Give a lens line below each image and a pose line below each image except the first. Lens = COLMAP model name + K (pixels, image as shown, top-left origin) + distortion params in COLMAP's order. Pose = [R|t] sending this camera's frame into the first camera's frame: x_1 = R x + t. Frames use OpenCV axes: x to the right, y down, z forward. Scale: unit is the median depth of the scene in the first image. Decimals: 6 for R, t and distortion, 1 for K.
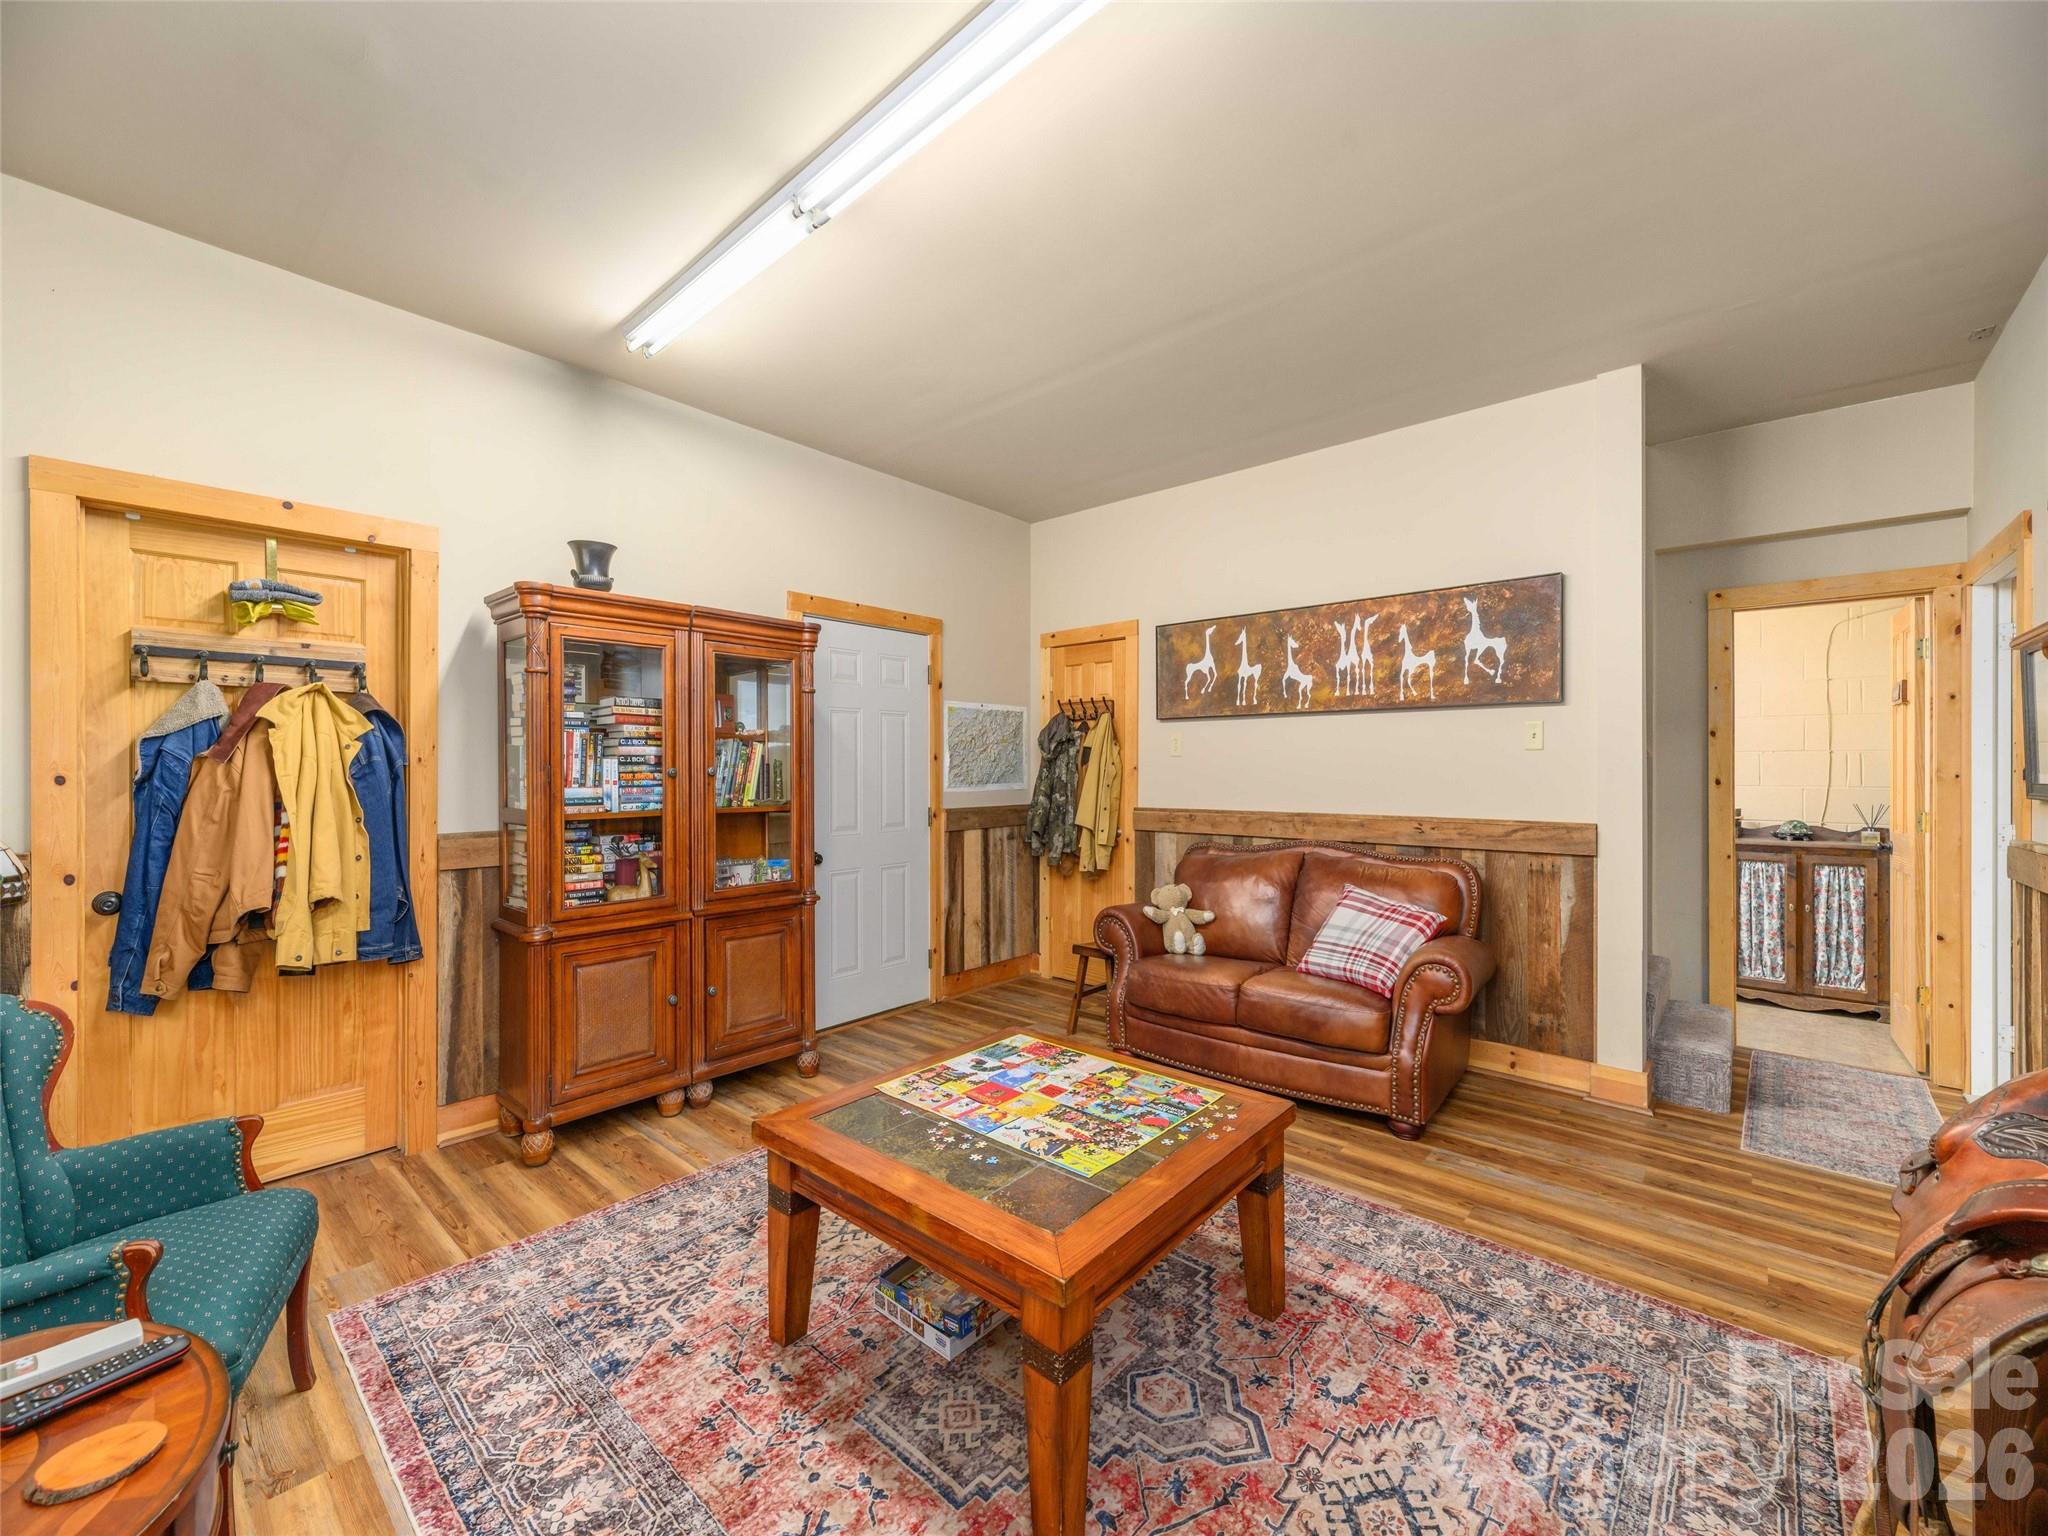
lens RADIAL K [[833.3, 0, 1024.0], [0, 833.3, 768.0], [0, 0, 1]] dist [0.000137, -0.000286]
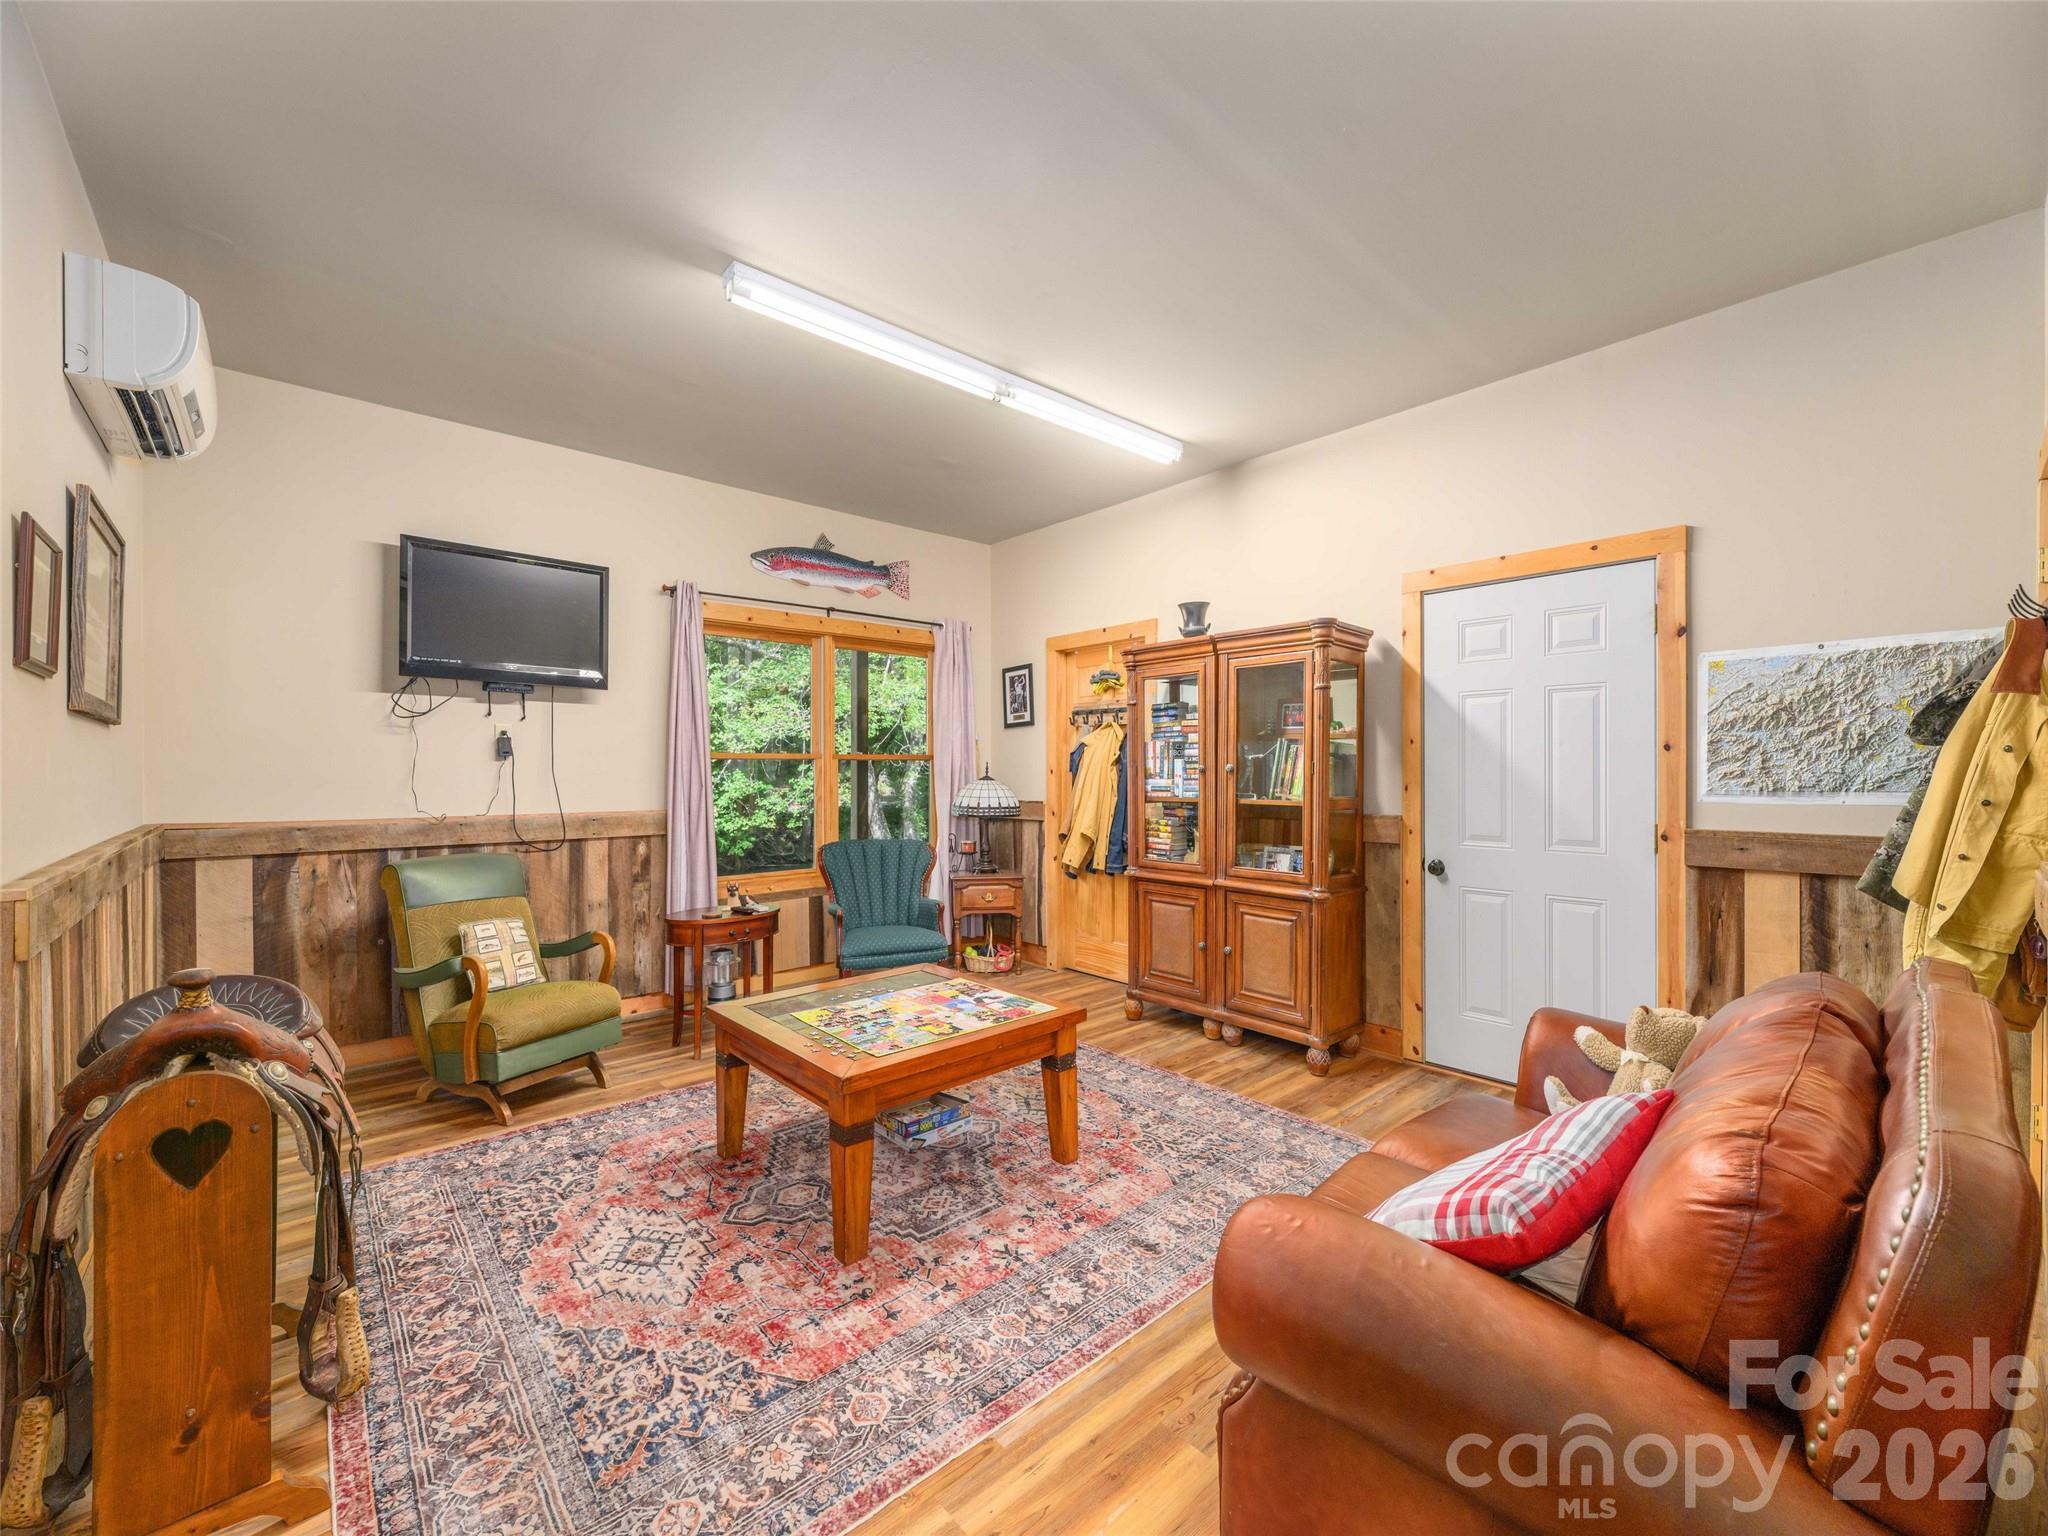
lens RADIAL K [[833.3, 0, 1024.0], [0, 833.3, 768.0], [0, 0, 1]] dist [0.000137, -0.000286]
pose [[-0.131831, -0.000776, -0.991272, 1.242418], [0.002388, 0.999997, -0.001100, 0.006813], [0.991269, -0.002512, -0.131828, 1.262564]]
